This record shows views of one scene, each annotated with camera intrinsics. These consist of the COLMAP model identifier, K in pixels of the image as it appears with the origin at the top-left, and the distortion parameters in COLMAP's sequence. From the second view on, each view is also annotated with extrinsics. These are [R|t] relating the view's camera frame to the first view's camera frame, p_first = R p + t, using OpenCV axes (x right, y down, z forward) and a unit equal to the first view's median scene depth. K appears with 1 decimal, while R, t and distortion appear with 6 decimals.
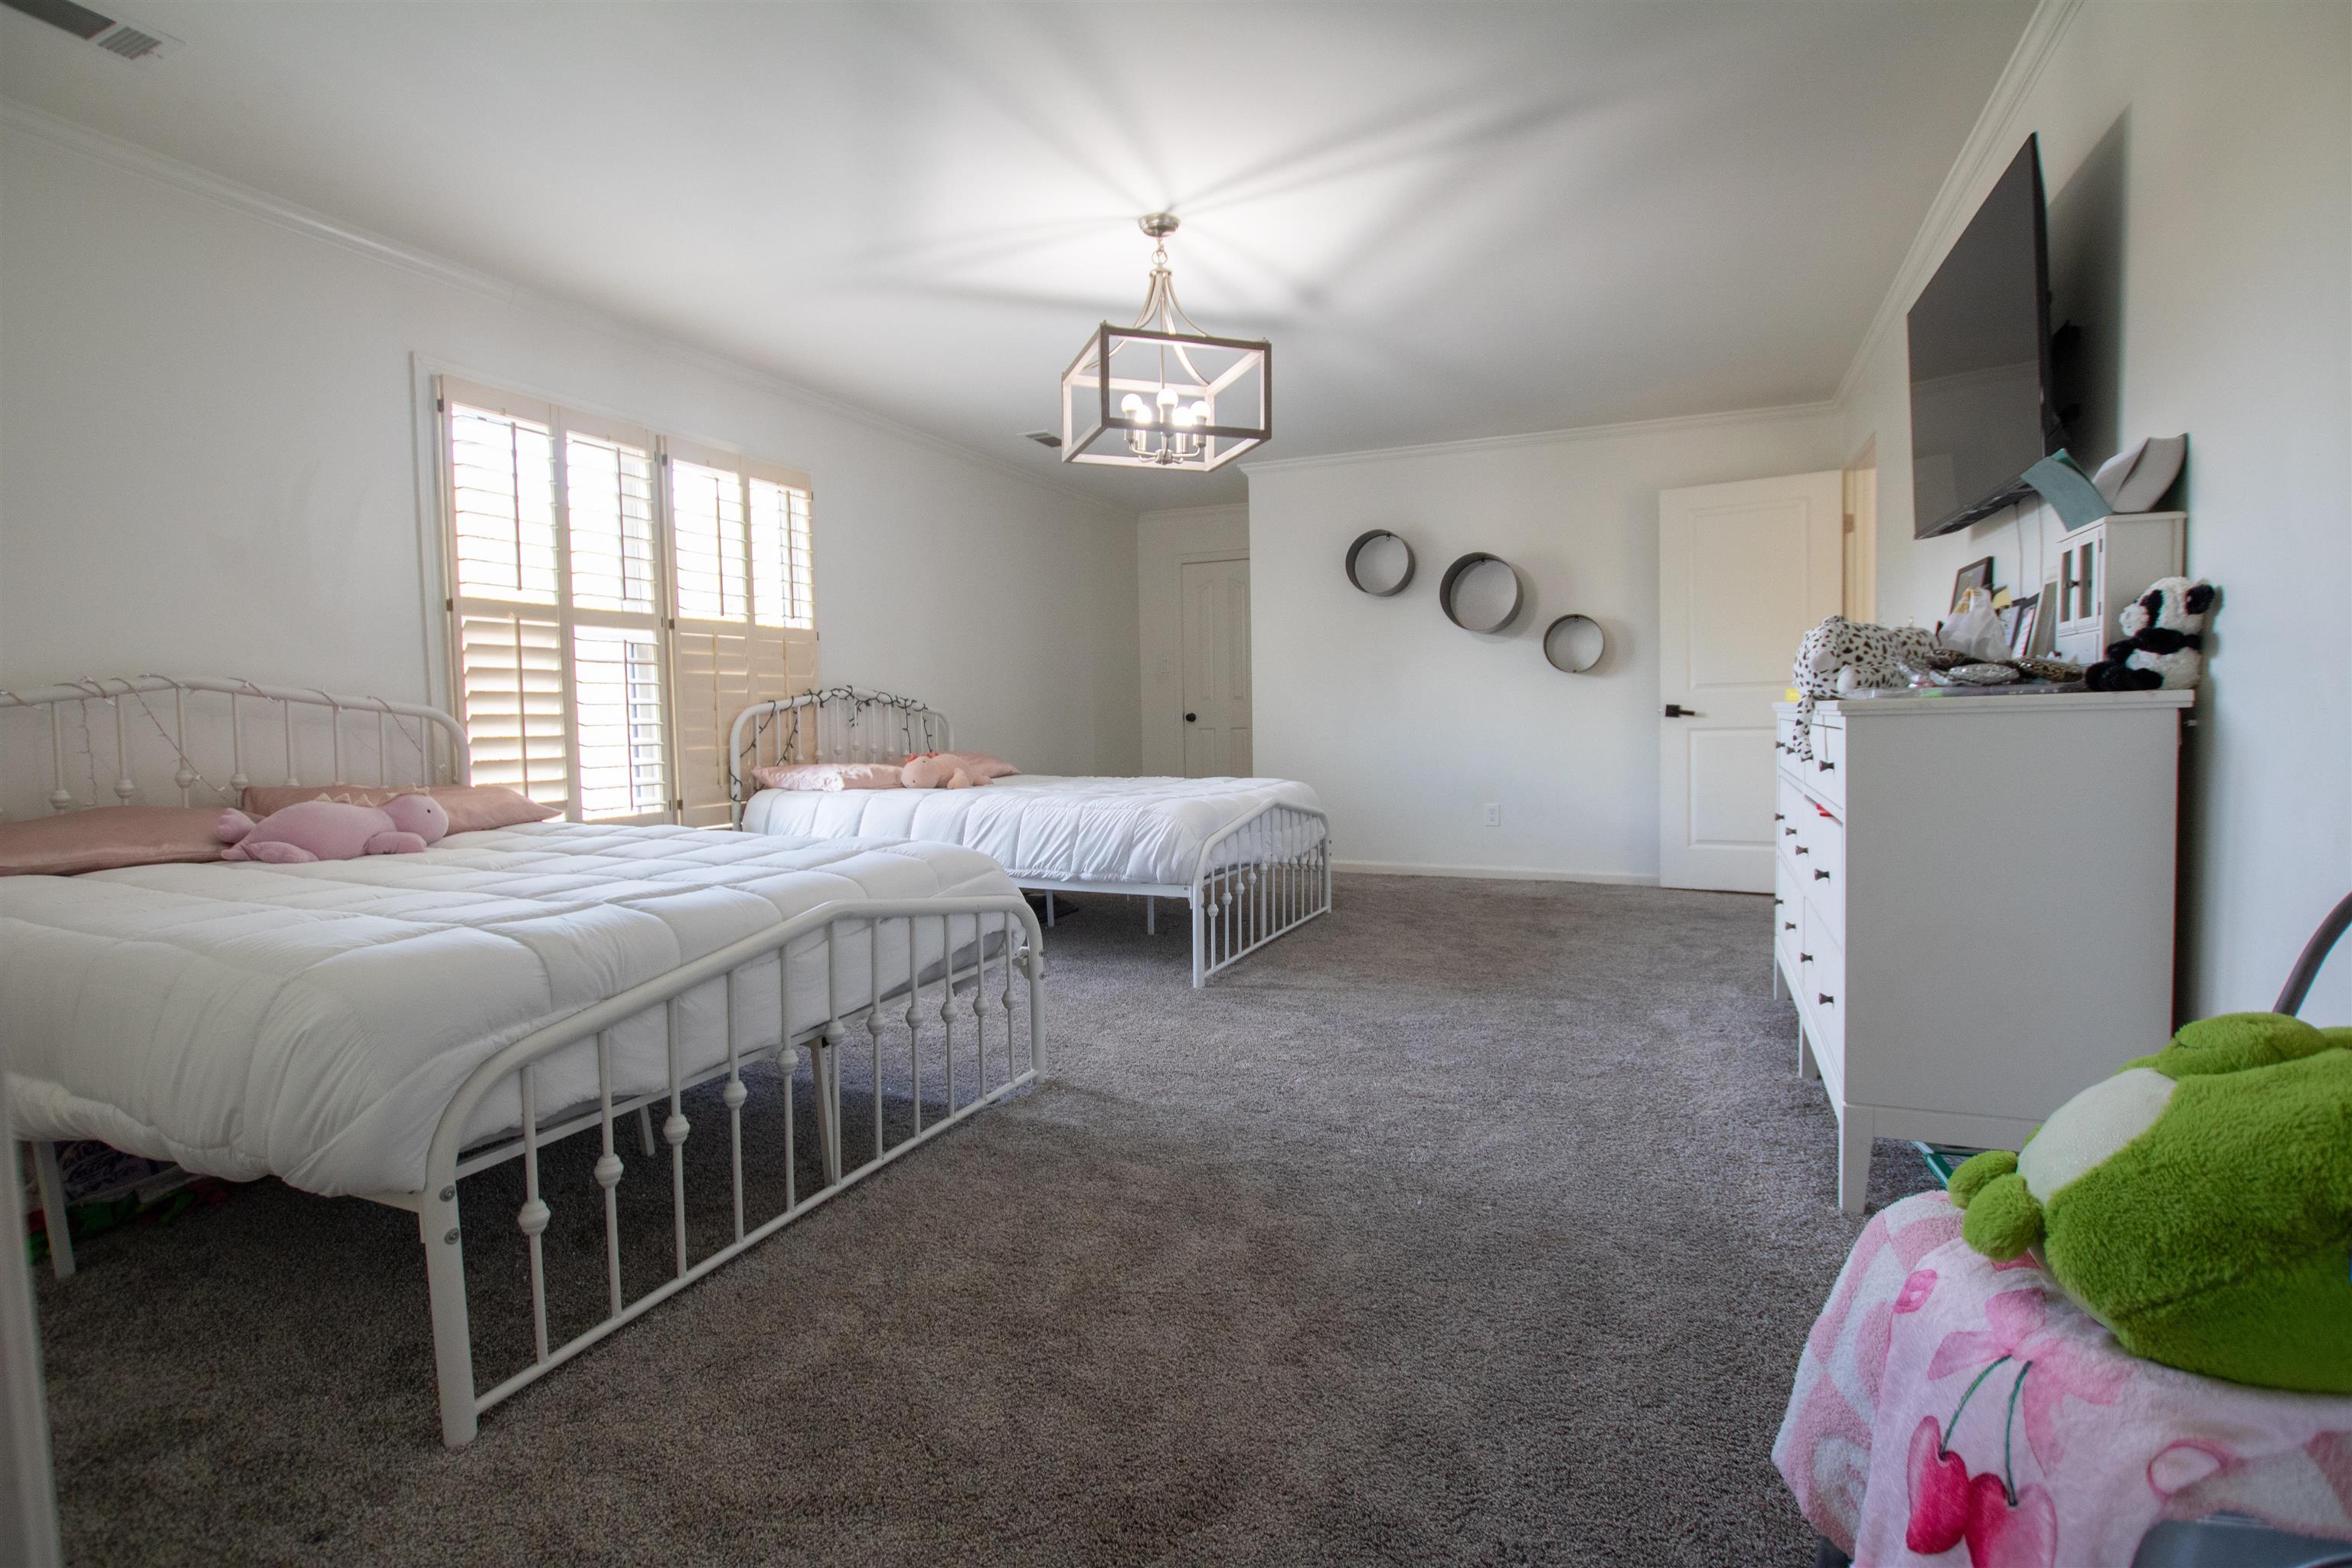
lens RADIAL K [[1103.3, 0, 1172.1], [0, 1103.3, 777.6], [0, 0, 1]] dist [-0.026758, -0.001104]
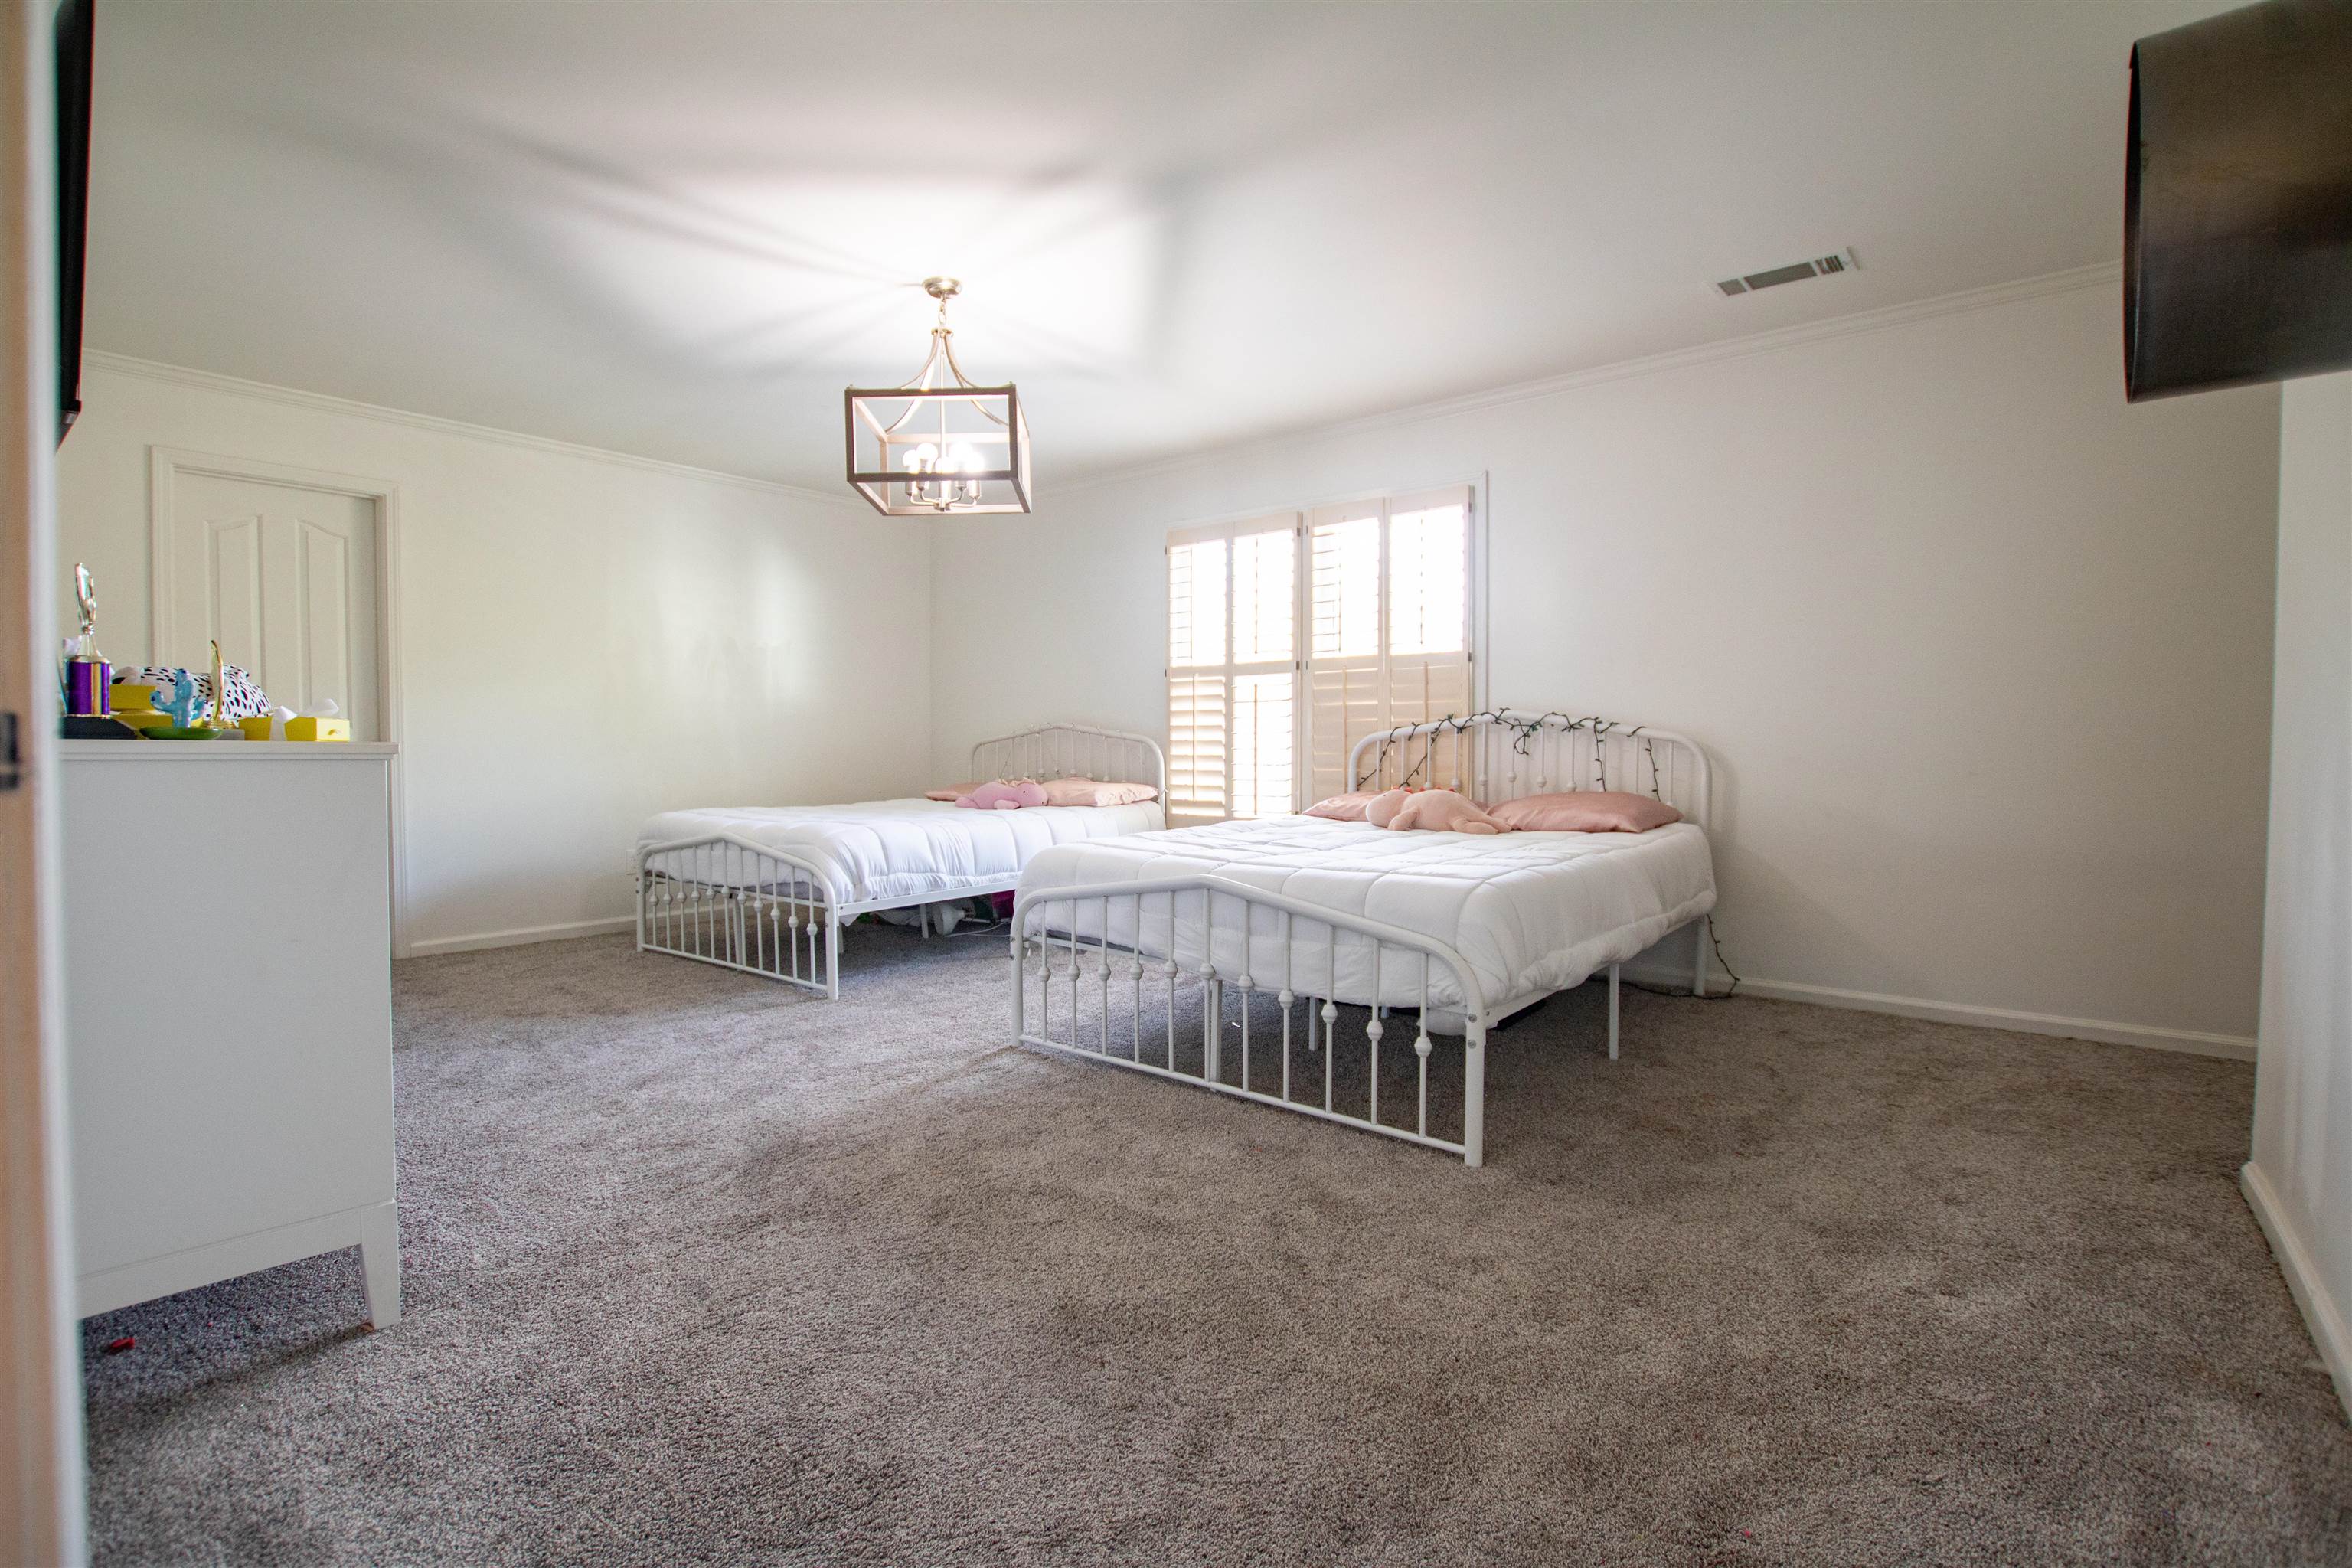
lens RADIAL K [[1103.3, 0, 1167.5], [0, 1103.3, 785.3], [0, 0, 1]] dist [-0.026758, -0.001104]
pose [[-0.254474, 0.042849, -0.966130, 0.783986], [-0.049705, 0.997118, 0.057315, -0.074367], [0.965801, 0.062607, -0.251611, 1.211505]]
